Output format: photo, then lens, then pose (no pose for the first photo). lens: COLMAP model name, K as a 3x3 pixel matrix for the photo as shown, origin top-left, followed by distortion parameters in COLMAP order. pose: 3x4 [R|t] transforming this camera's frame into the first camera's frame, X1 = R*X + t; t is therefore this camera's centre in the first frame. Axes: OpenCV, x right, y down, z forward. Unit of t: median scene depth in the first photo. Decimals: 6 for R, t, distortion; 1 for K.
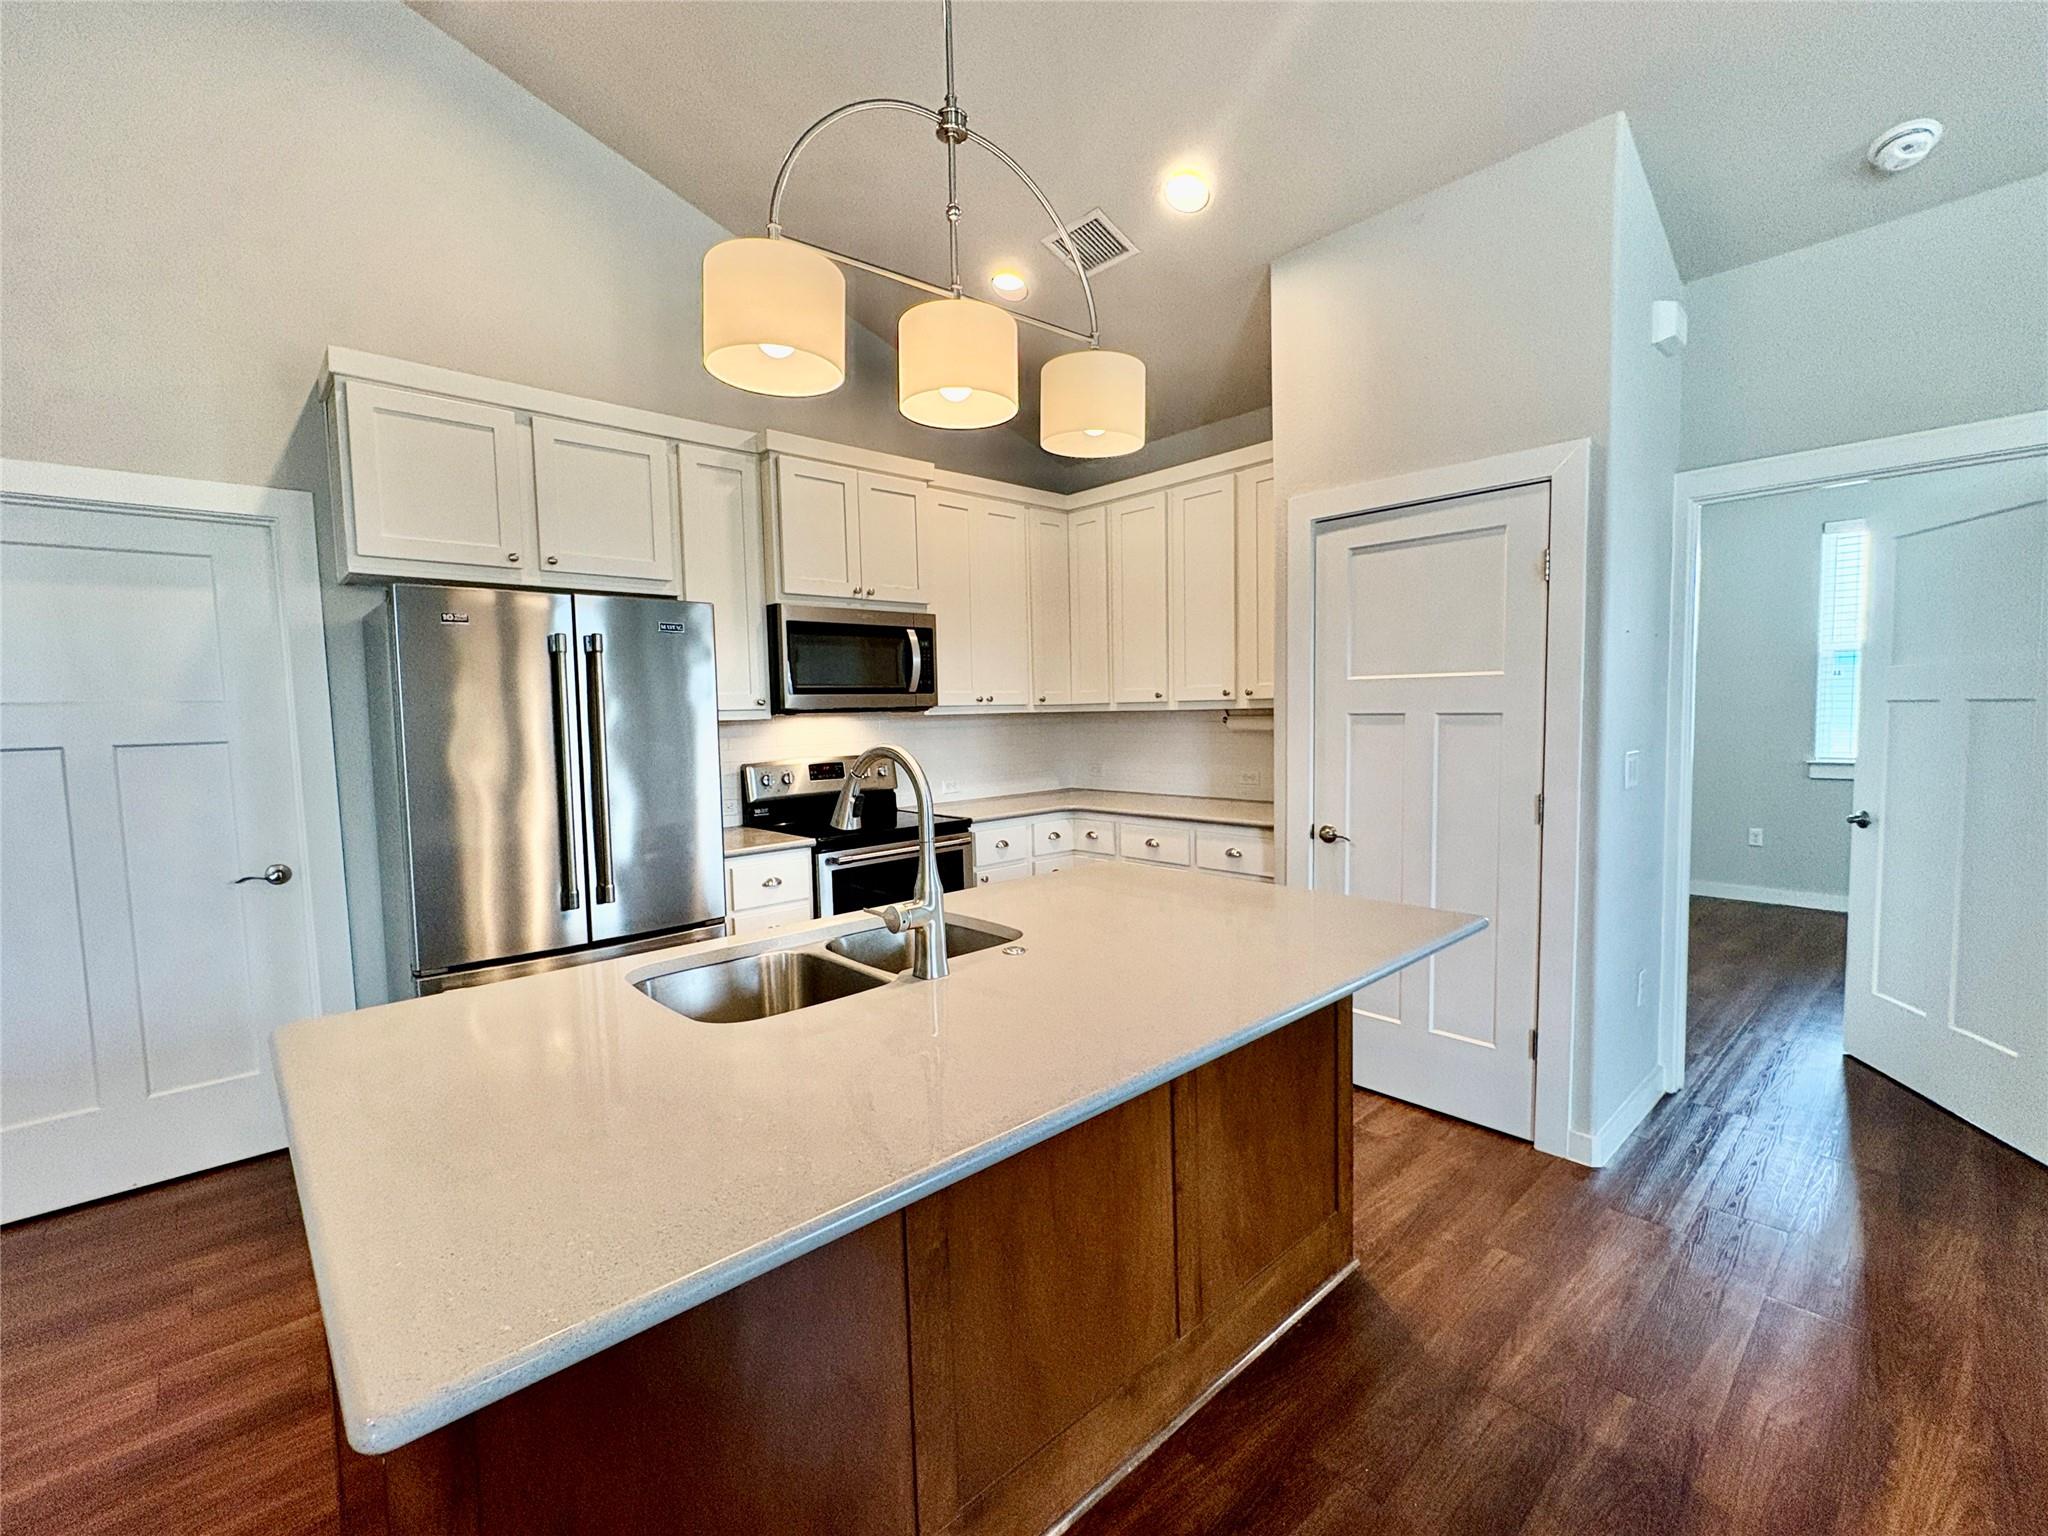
lens RADIAL K [[894.4, 0, 1022.6], [0, 894.4, 771.5], [0, 0, 1]] dist [0.000143, -0.000996]
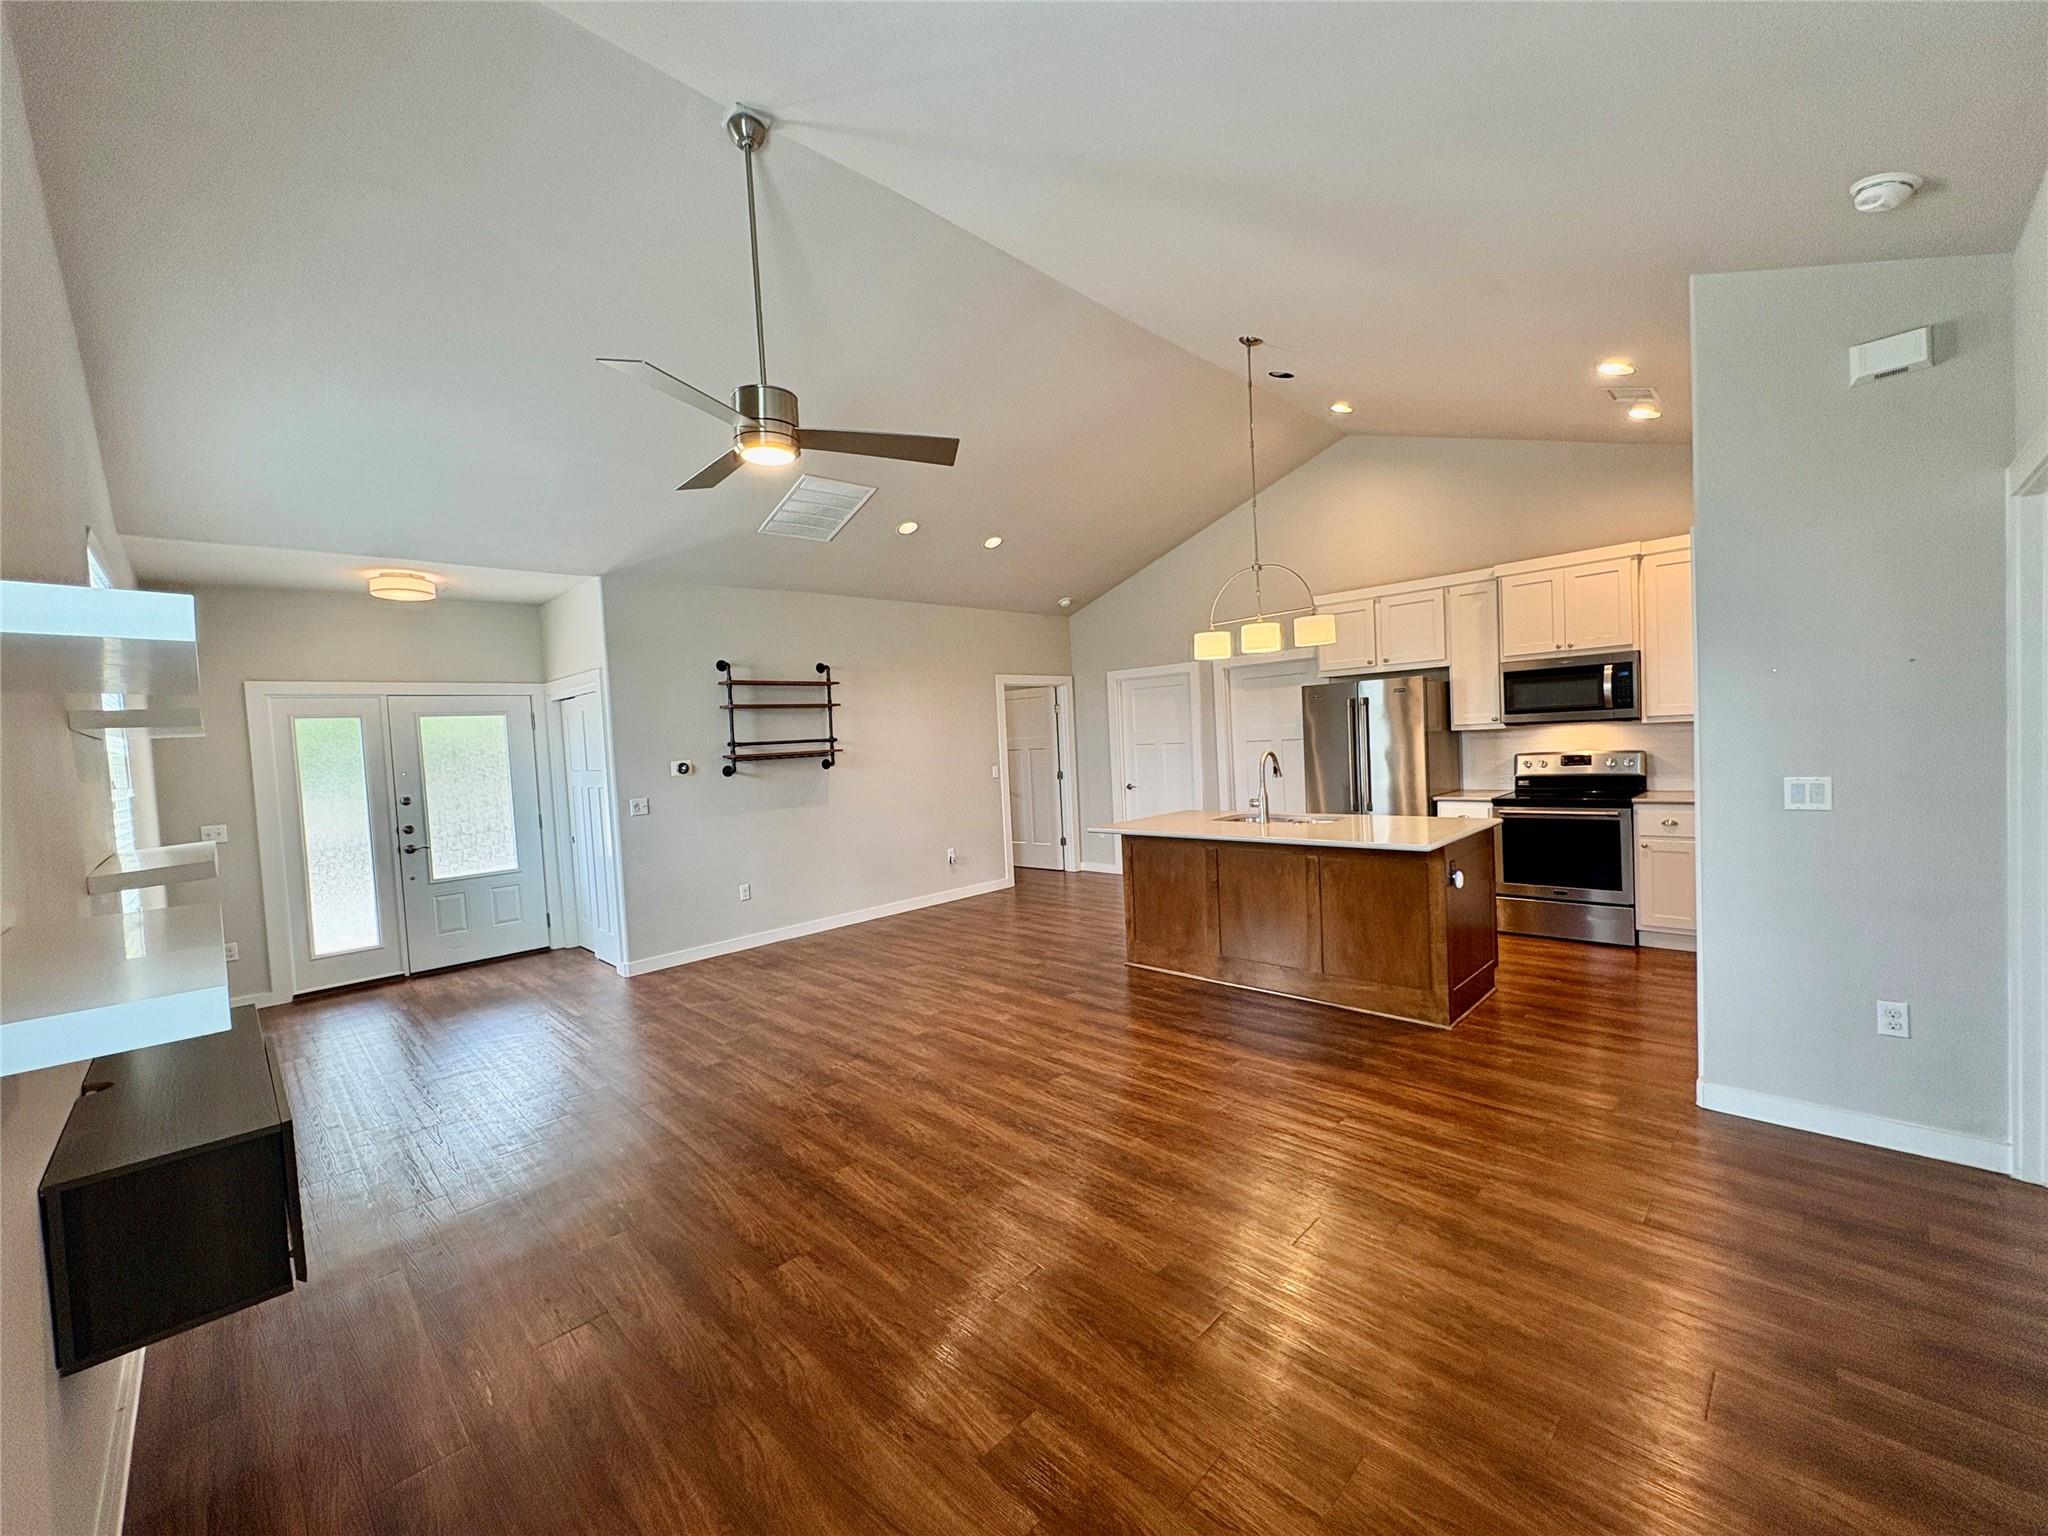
lens RADIAL K [[819.1, 0, 1028.6], [0, 819.1, 770.2], [0, 0, 1]] dist [0.003039, 0.000244]
pose [[0.049589, 0.060792, -0.996918, 1.203635], [-0.019270, 0.998018, 0.059901, -0.052964], [0.998584, 0.016241, 0.050662, 0.000311]]
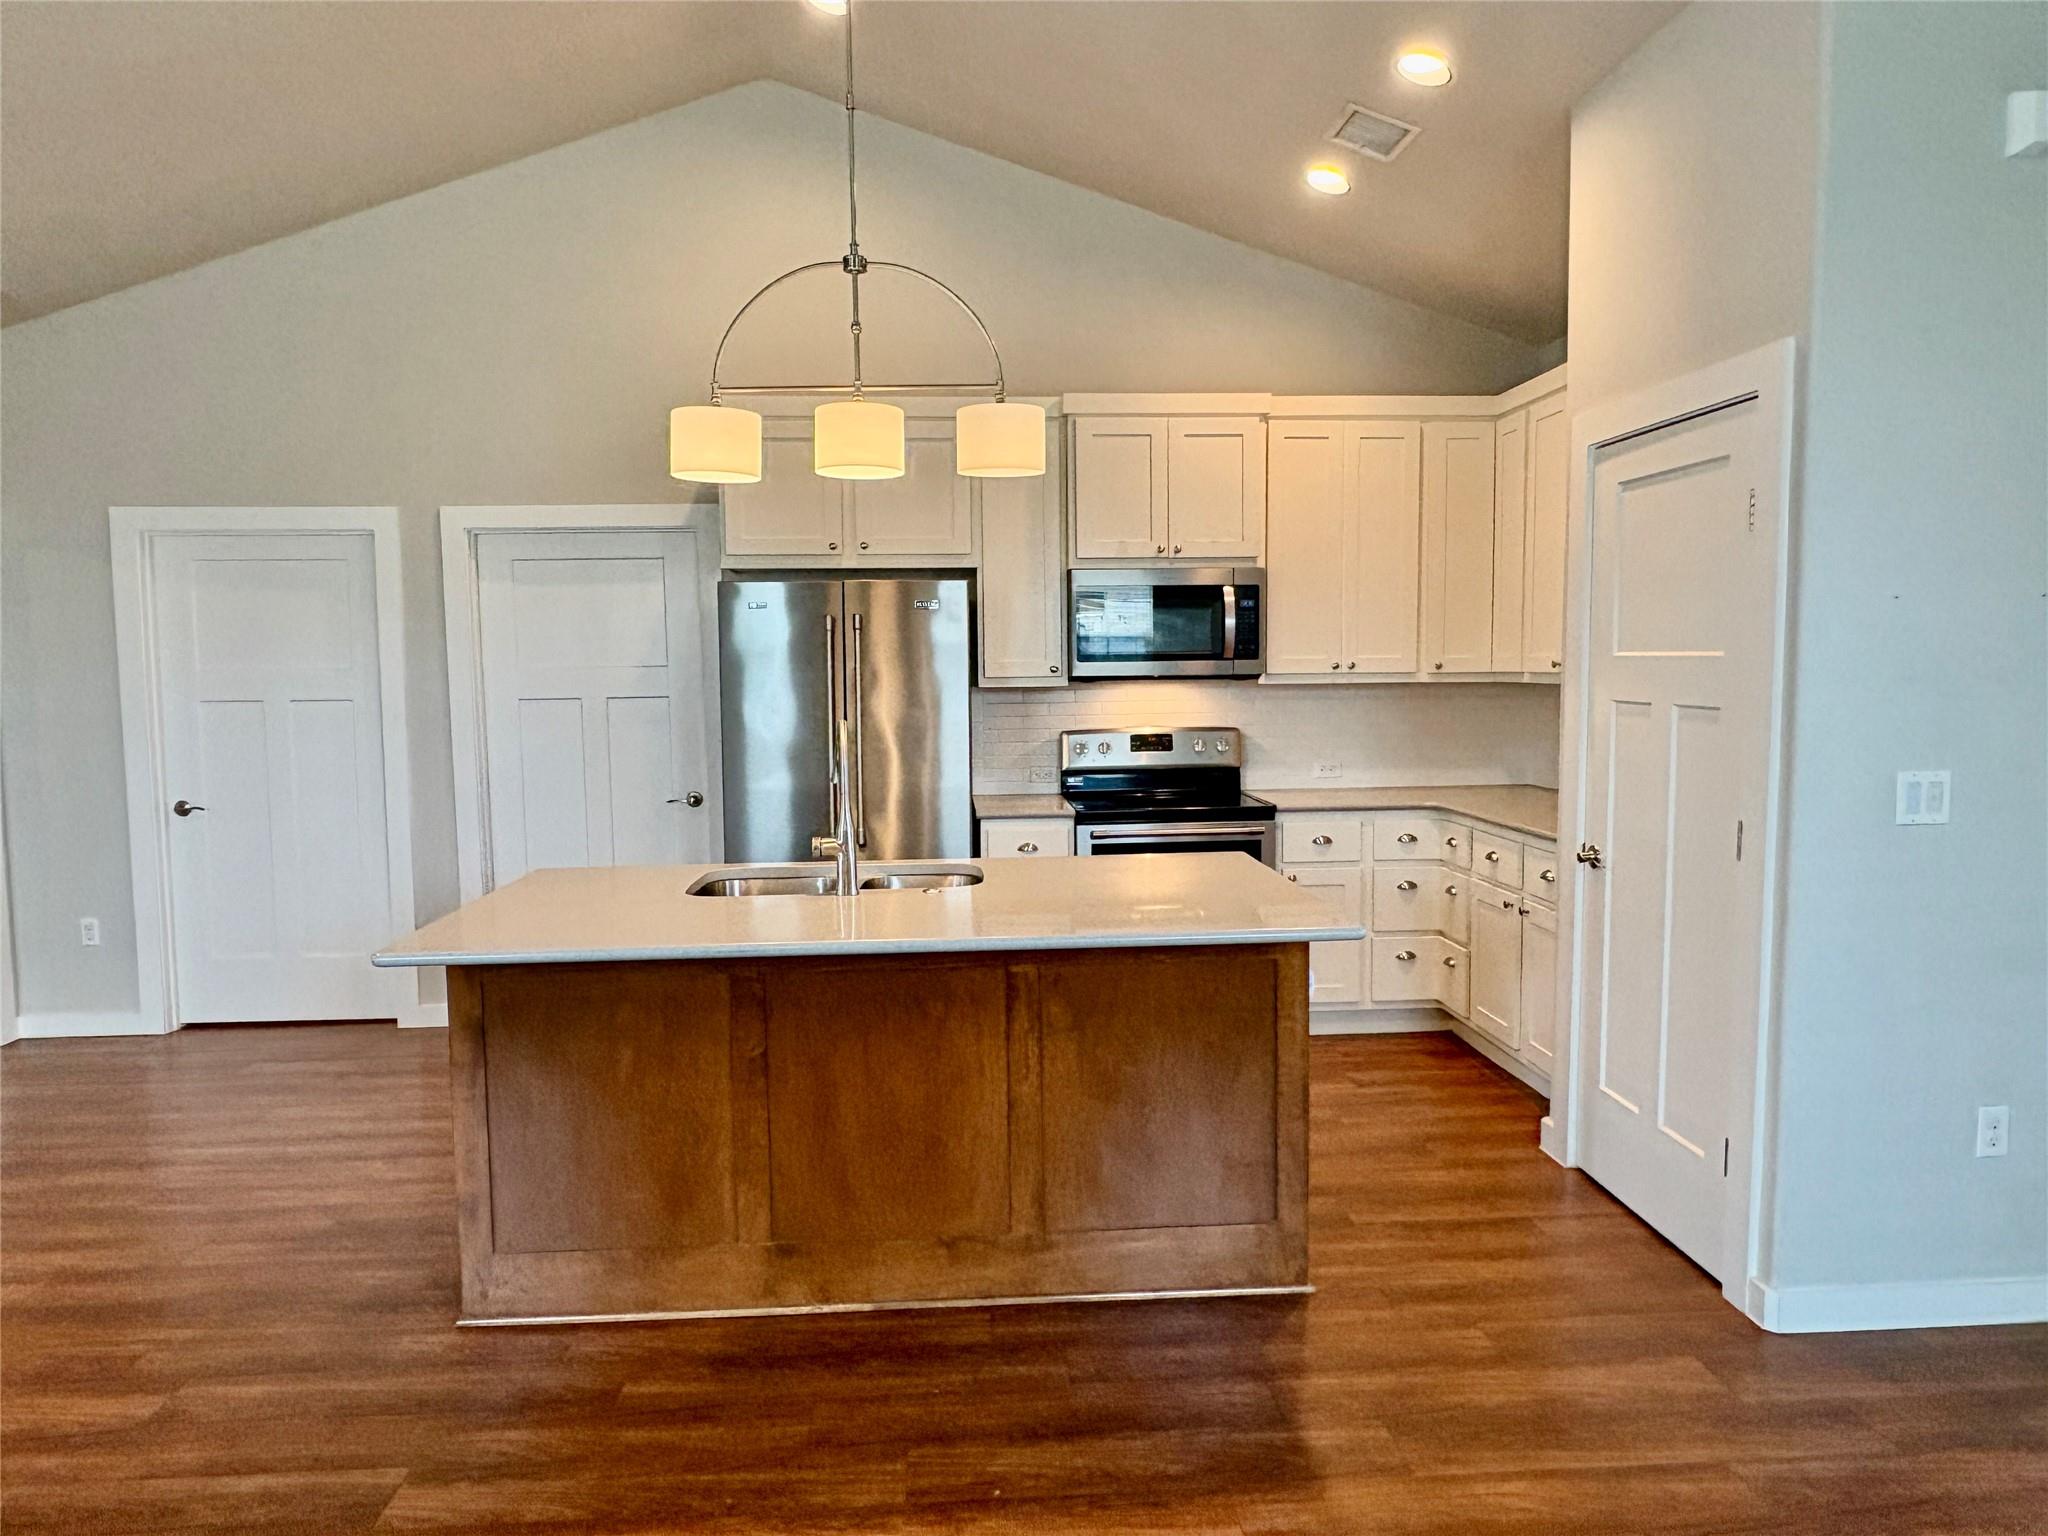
lens RADIAL K [[1341.8, 0, 1023.0], [0, 1341.8, 778.9], [0, 0, 1]] dist [0.002360, -0.001162]
pose [[0.779135, 0.067351, -0.623227, 0.578401], [-0.049659, 0.997718, 0.045740, -0.021303], [0.624886, -0.004689, 0.780702, -0.171589]]
